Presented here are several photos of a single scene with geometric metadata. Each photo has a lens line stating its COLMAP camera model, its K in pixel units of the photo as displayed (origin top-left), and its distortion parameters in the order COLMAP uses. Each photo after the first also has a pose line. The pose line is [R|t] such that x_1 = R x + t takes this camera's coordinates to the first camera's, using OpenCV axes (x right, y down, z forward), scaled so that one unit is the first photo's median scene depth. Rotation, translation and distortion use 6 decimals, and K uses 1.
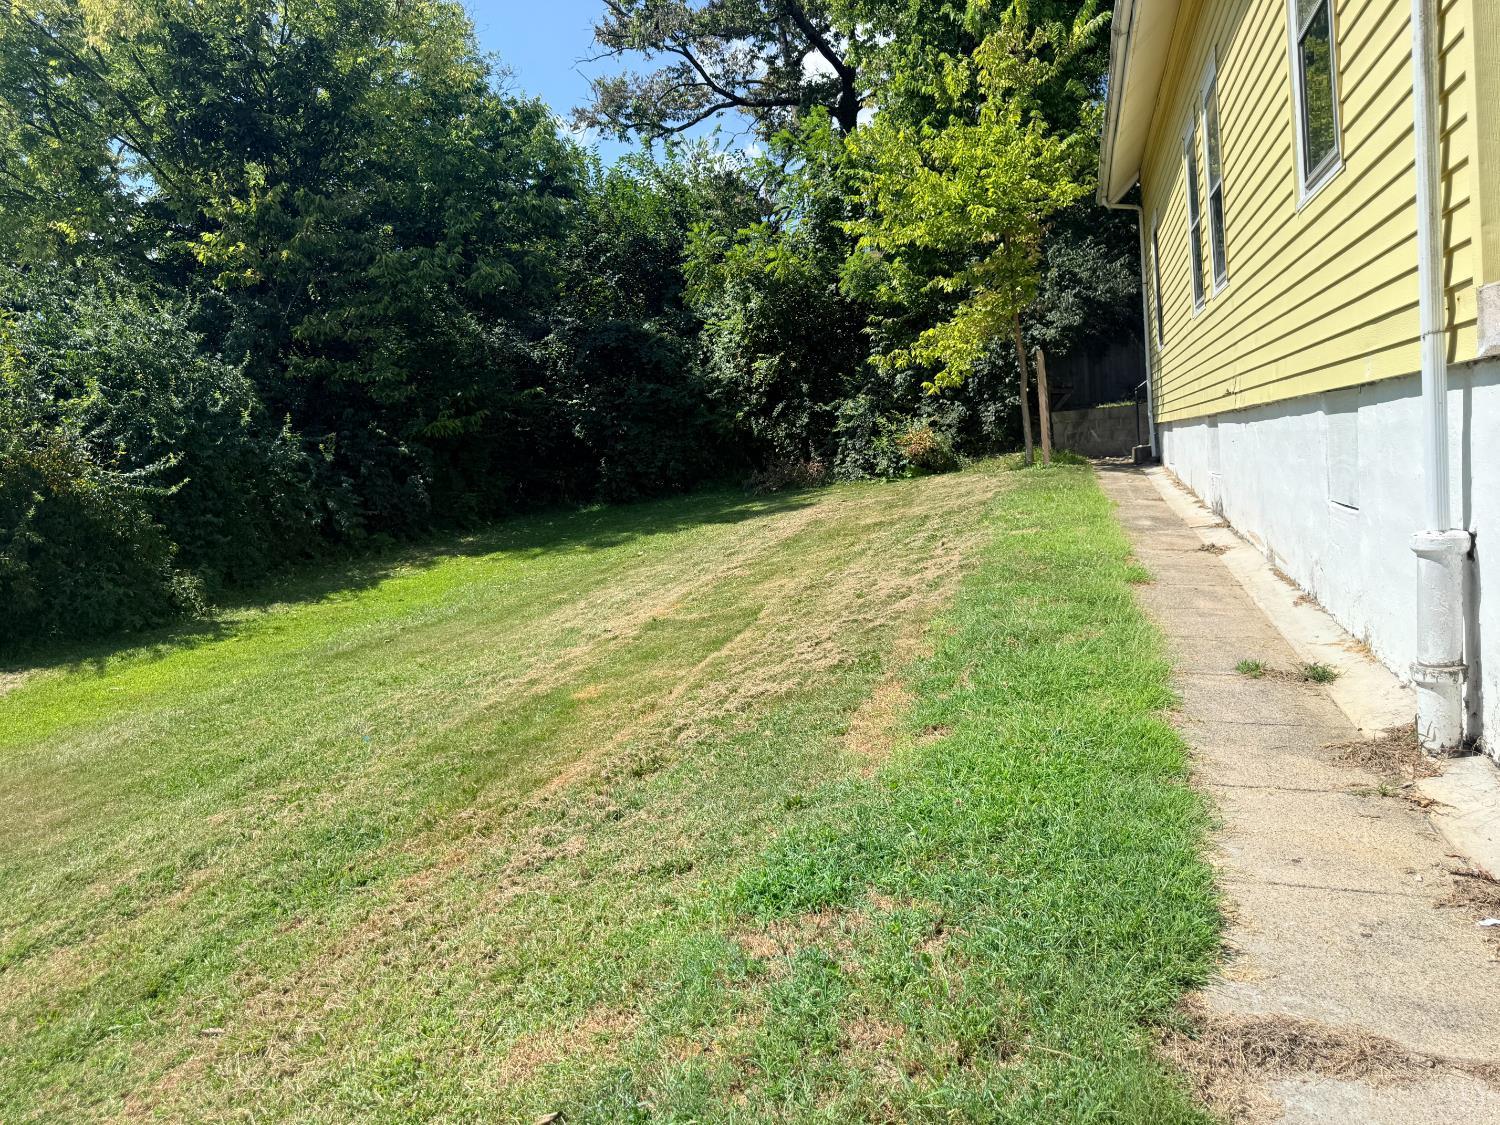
lens RADIAL K [[1057.0, 0, 755.3], [0, 1057.0, 559.0], [0, 0, 1]] dist [0.120995, -0.188609]
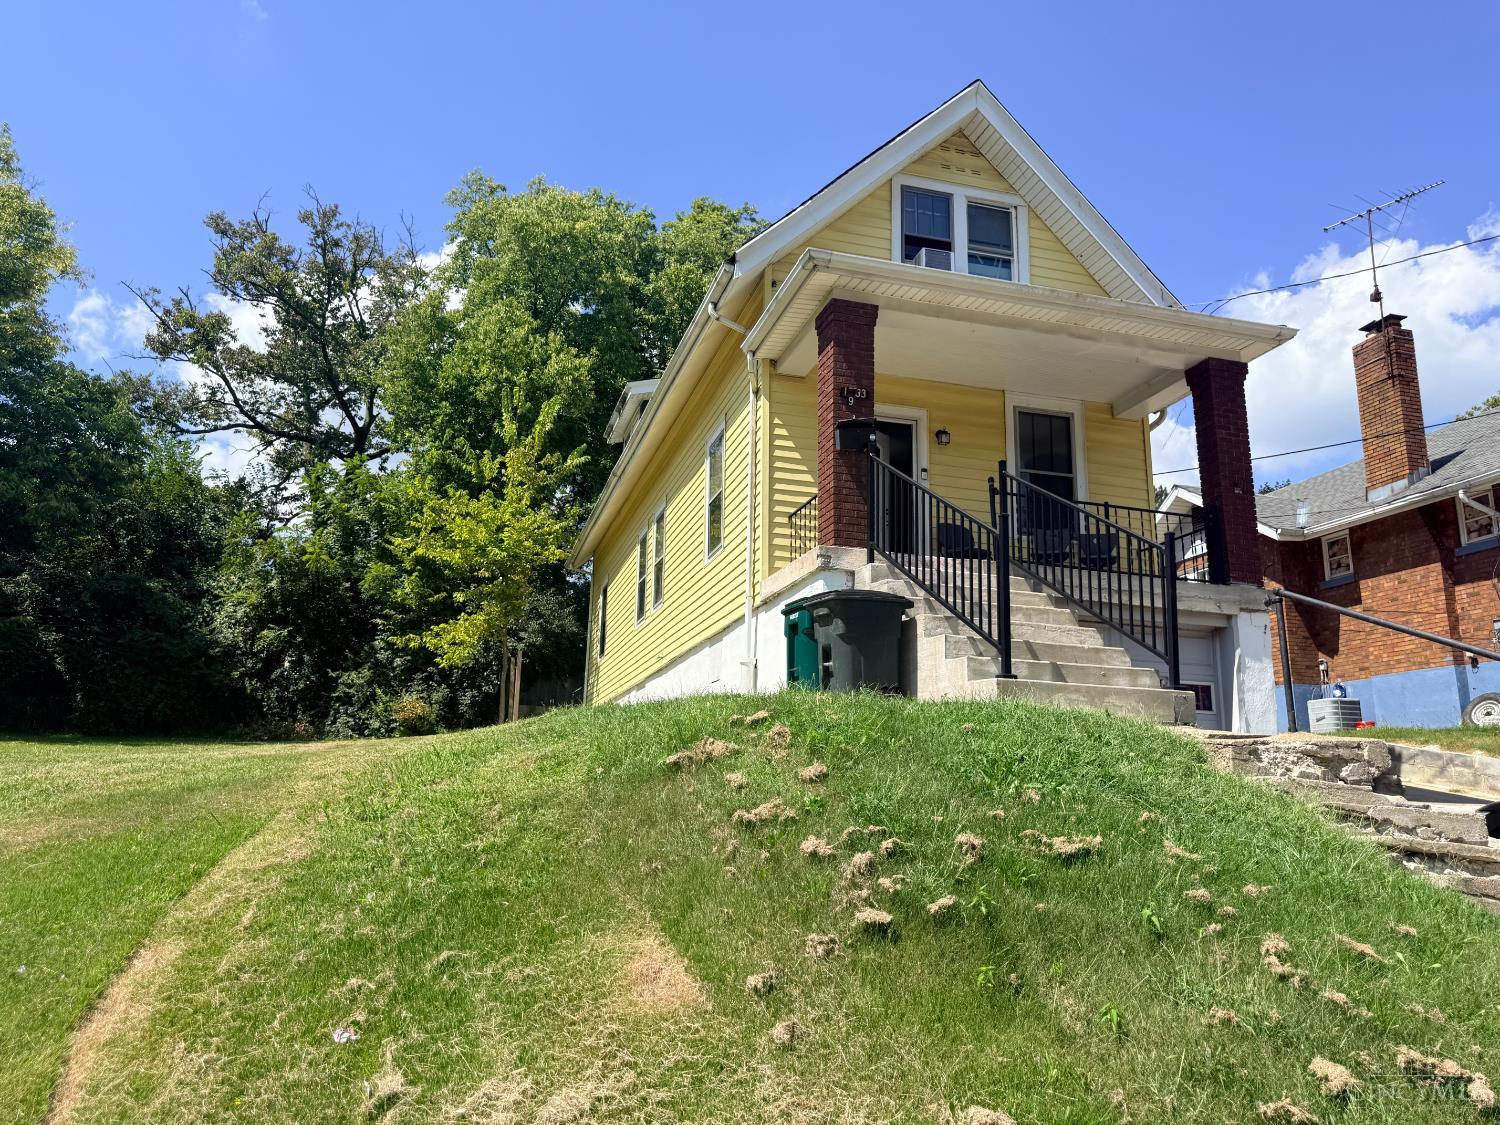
lens RADIAL K [[1065.4, 0, 750.0], [0, 1065.4, 562.5], [0, 0, 1]] dist [-0.027401, -0.000842]
pose [[0.836861, 0.230671, 0.496442, -0.197228], [-0.051578, 0.936074, -0.348001, 0.162103], [-0.544981, 0.265623, 0.795261, -0.316933]]
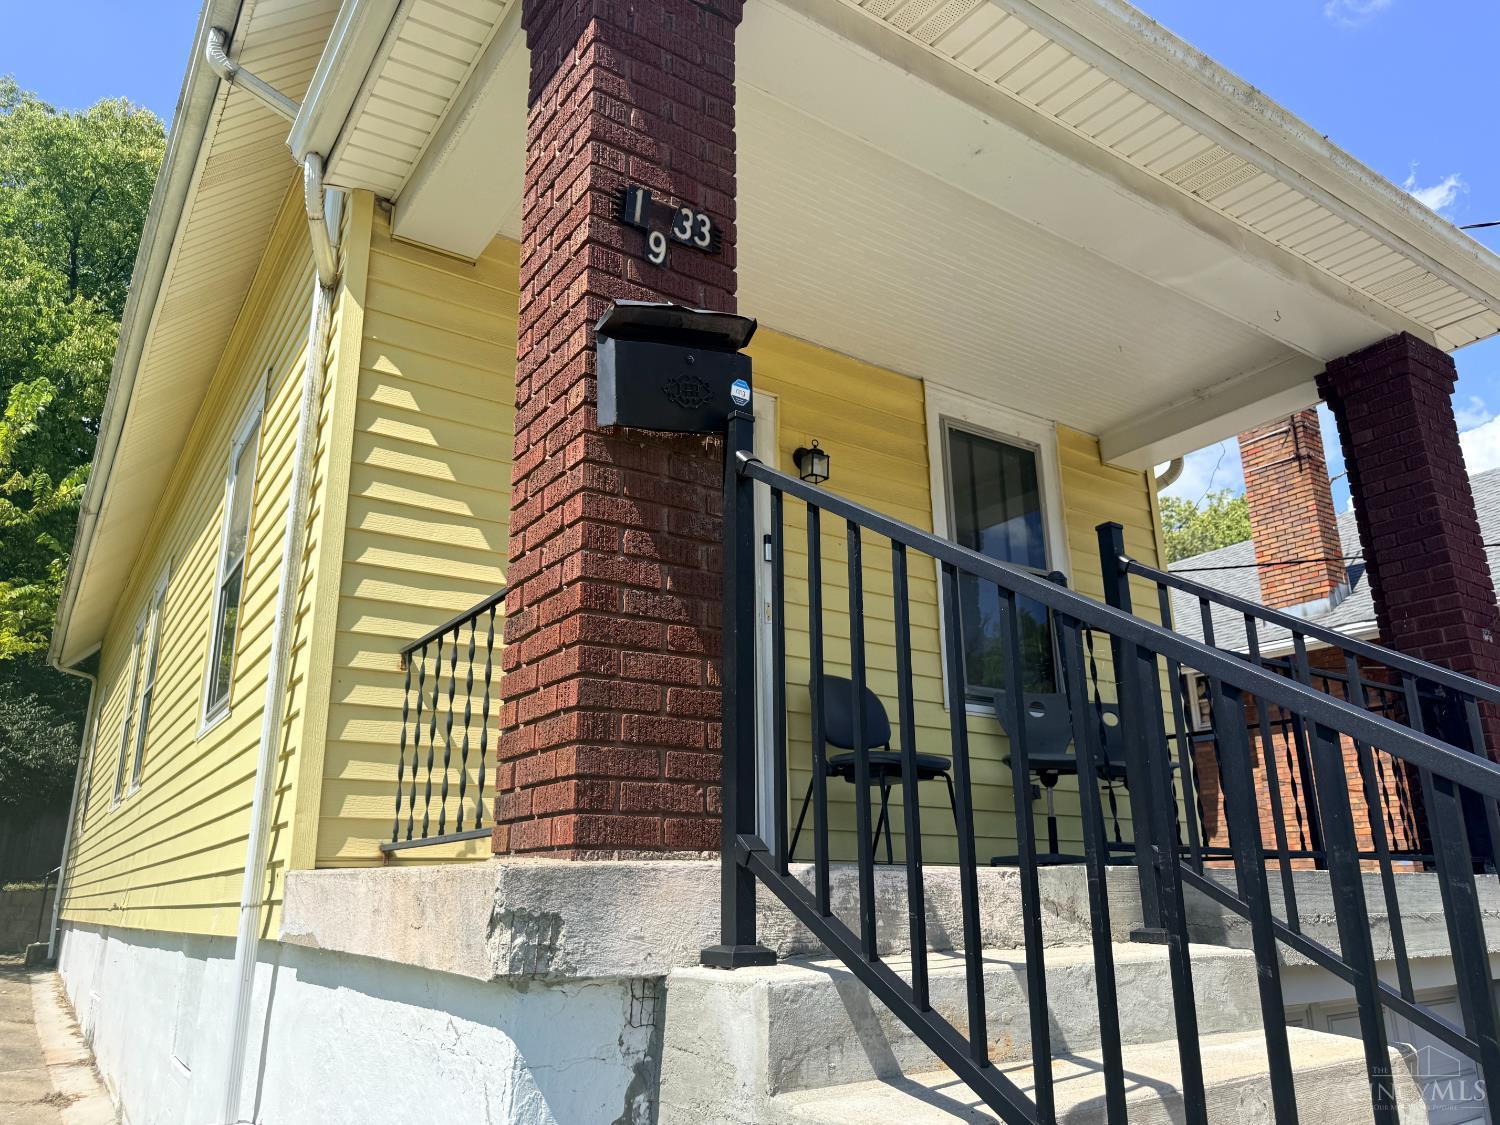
lens RADIAL K [[1054.9, 0, 749.6], [0, 1054.9, 583.3], [0, 0, 1]] dist [0.043879, -0.000487]
pose [[0.634637, 0.297488, 0.713258, 0.024384], [0.019490, 0.916486, -0.399592, -0.015440], [-0.772564, 0.267498, 0.575838, -0.003976]]
